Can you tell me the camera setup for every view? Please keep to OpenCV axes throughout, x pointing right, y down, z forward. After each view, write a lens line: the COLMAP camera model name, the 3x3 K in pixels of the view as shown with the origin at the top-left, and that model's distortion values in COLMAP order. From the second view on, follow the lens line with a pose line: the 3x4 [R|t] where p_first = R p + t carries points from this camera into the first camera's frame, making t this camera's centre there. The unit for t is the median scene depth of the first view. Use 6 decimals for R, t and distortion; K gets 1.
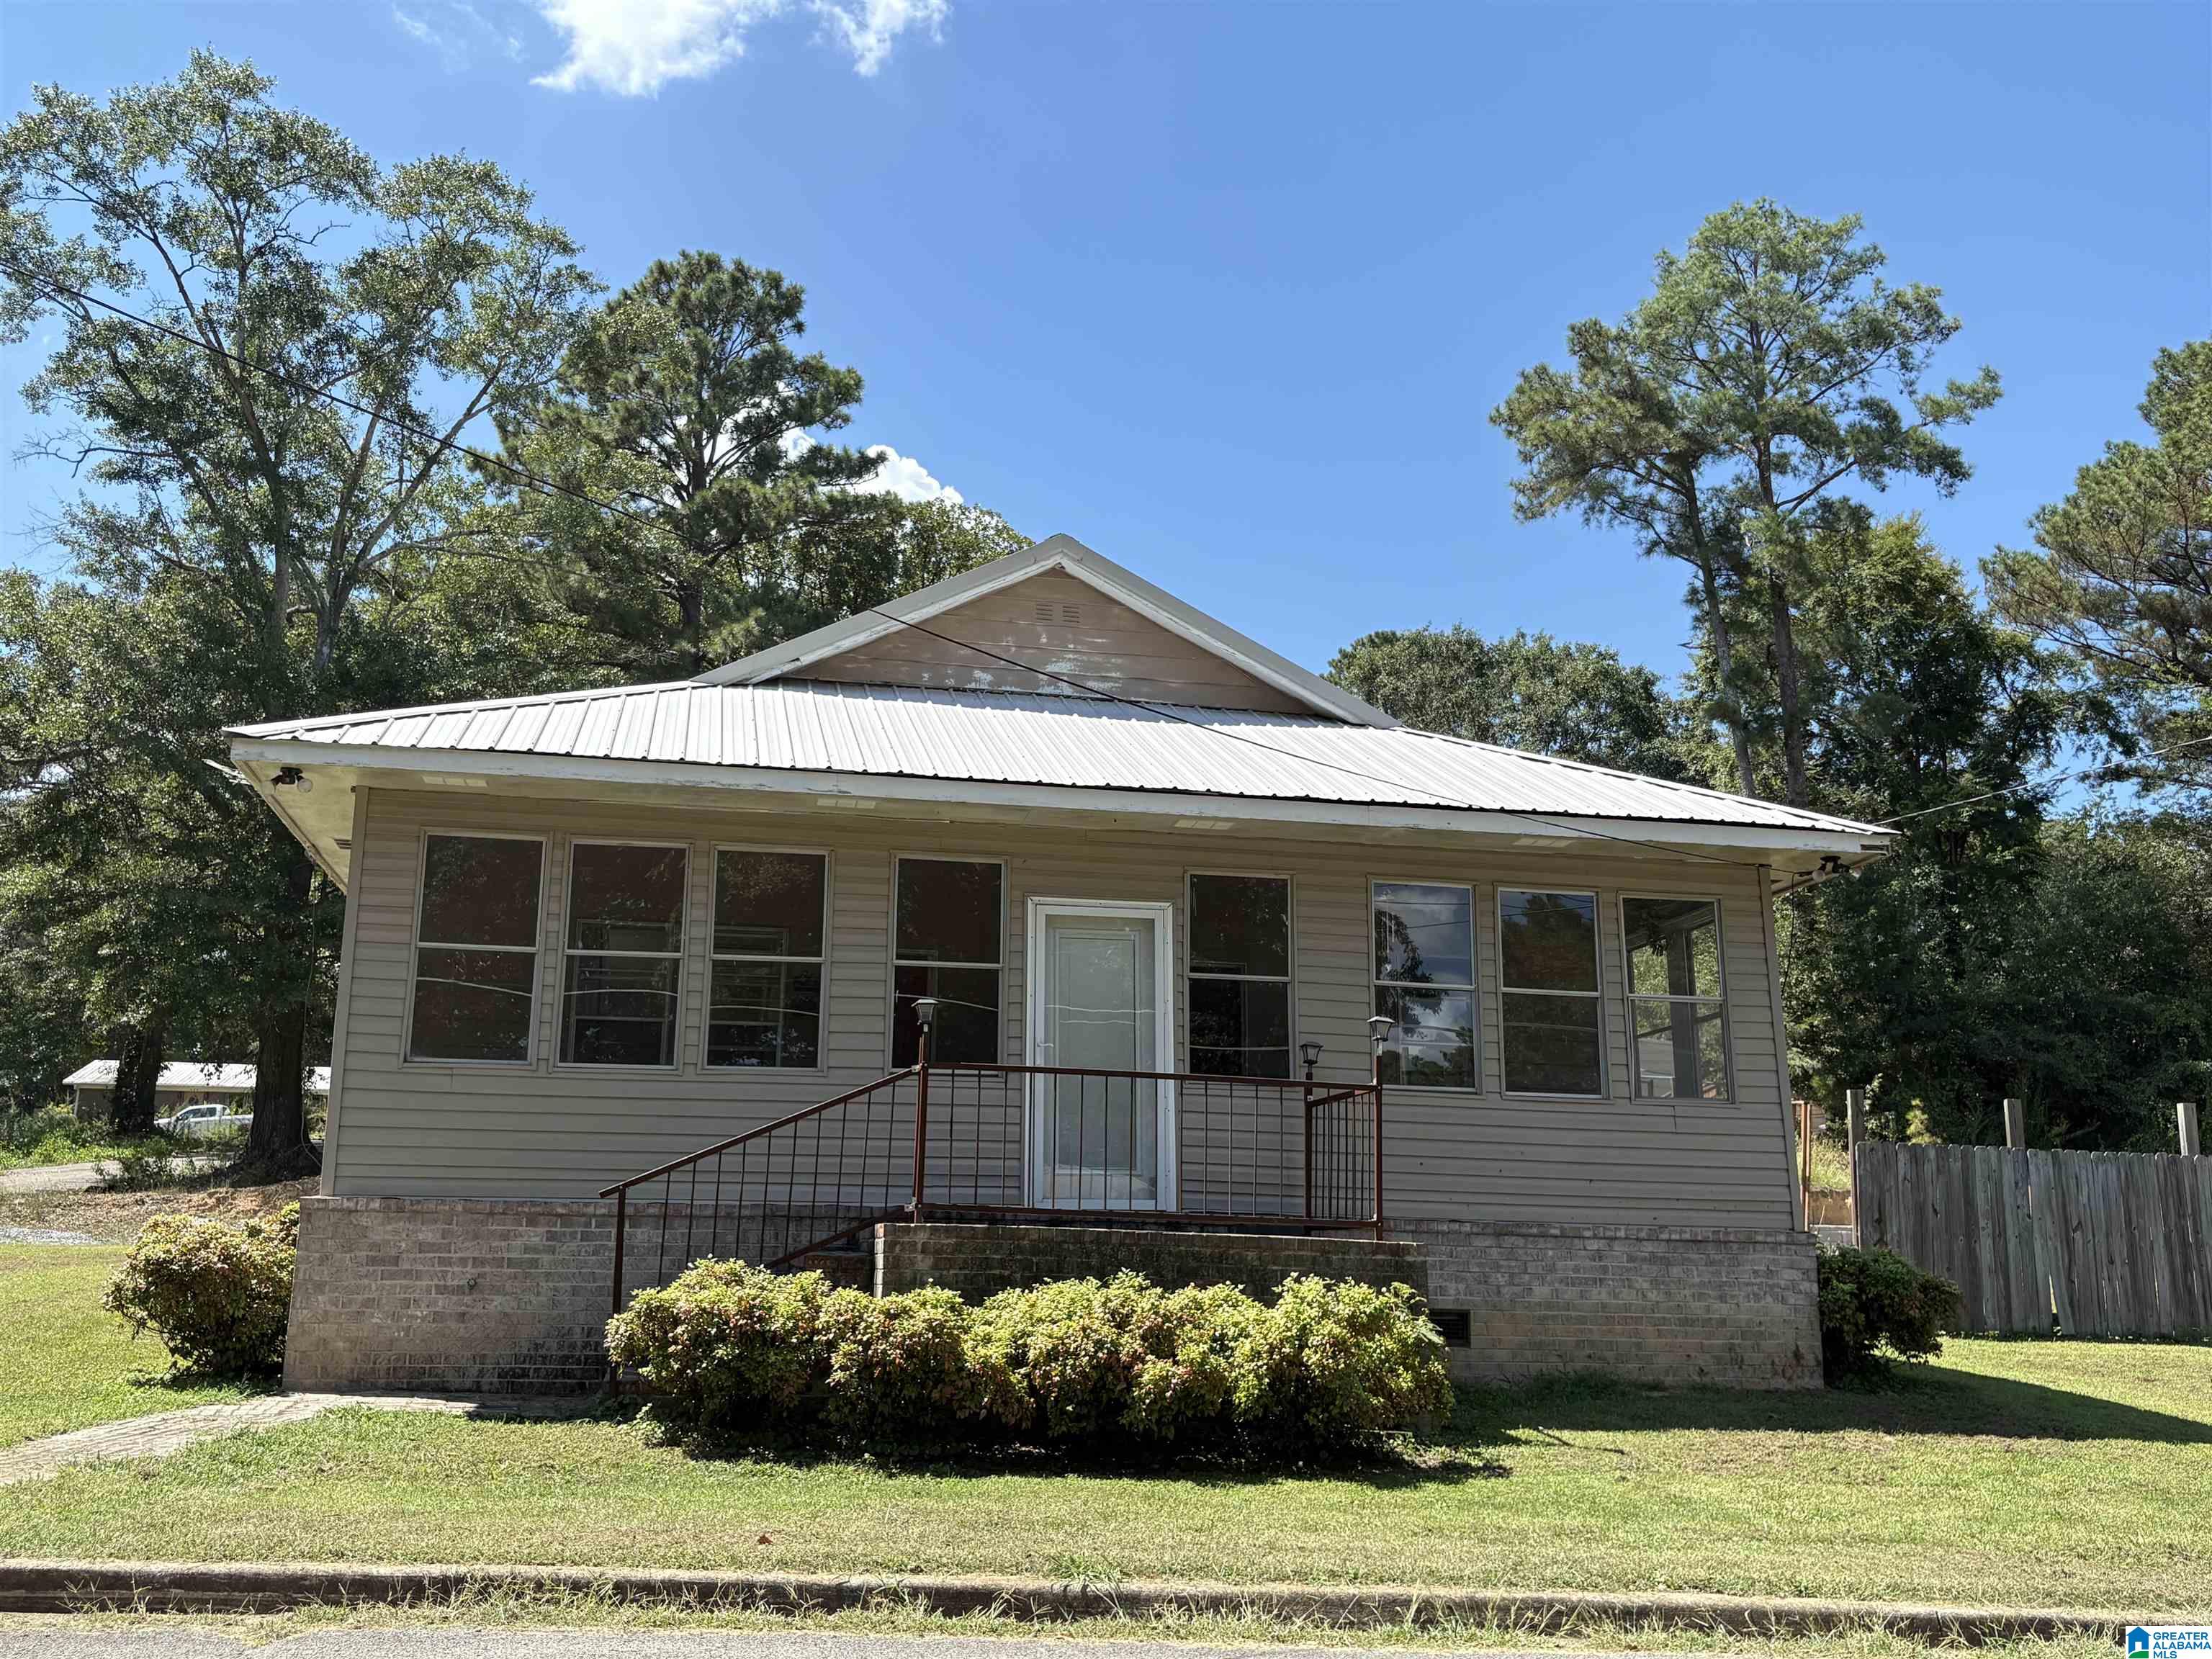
lens RADIAL K [[2003.4, 0, 1106.0], [0, 2003.4, 829.5], [0, 0, 1]] dist [0.015715, 0.008042]
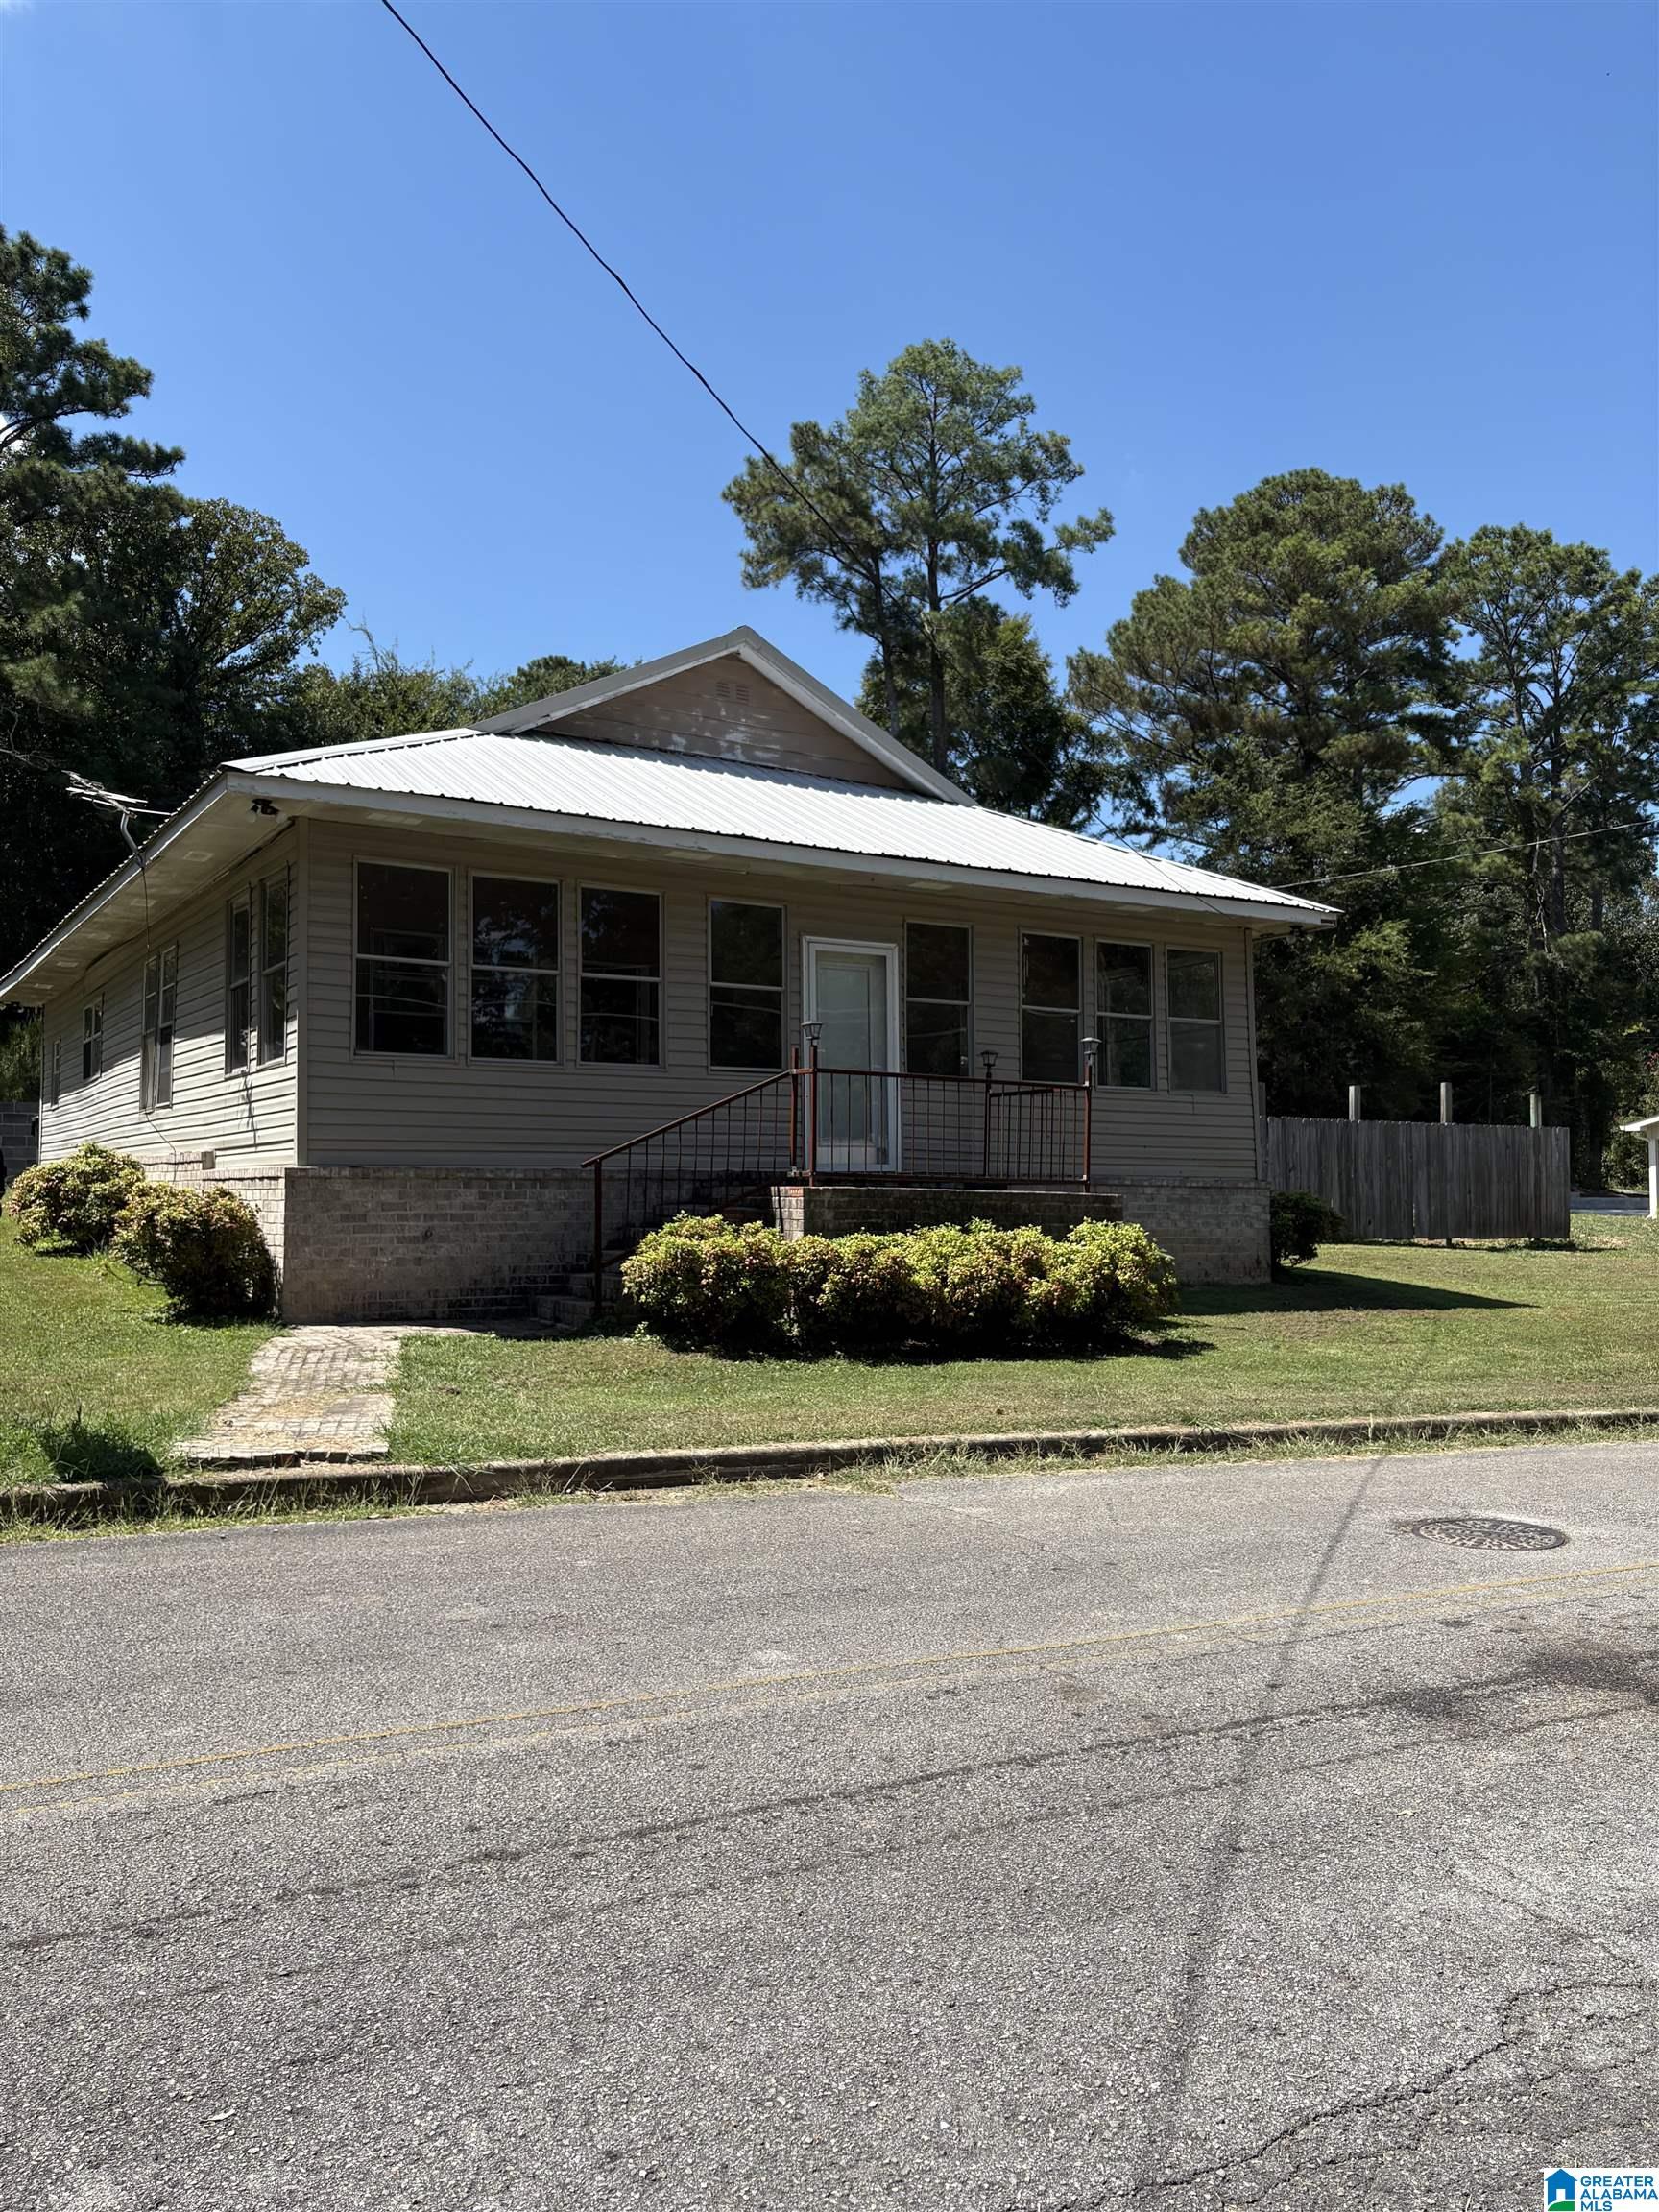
lens RADIAL K [[1675.0, 0, 829.5], [0, 1675.0, 1106.0], [0, 0, 1]] dist [0.041435, -0.065041]
pose [[0.935863, 0.006975, 0.352296, -0.106282], [-0.065827, 0.985663, 0.155353, -0.006867], [-0.346161, -0.168579, 0.922905, -0.006426]]
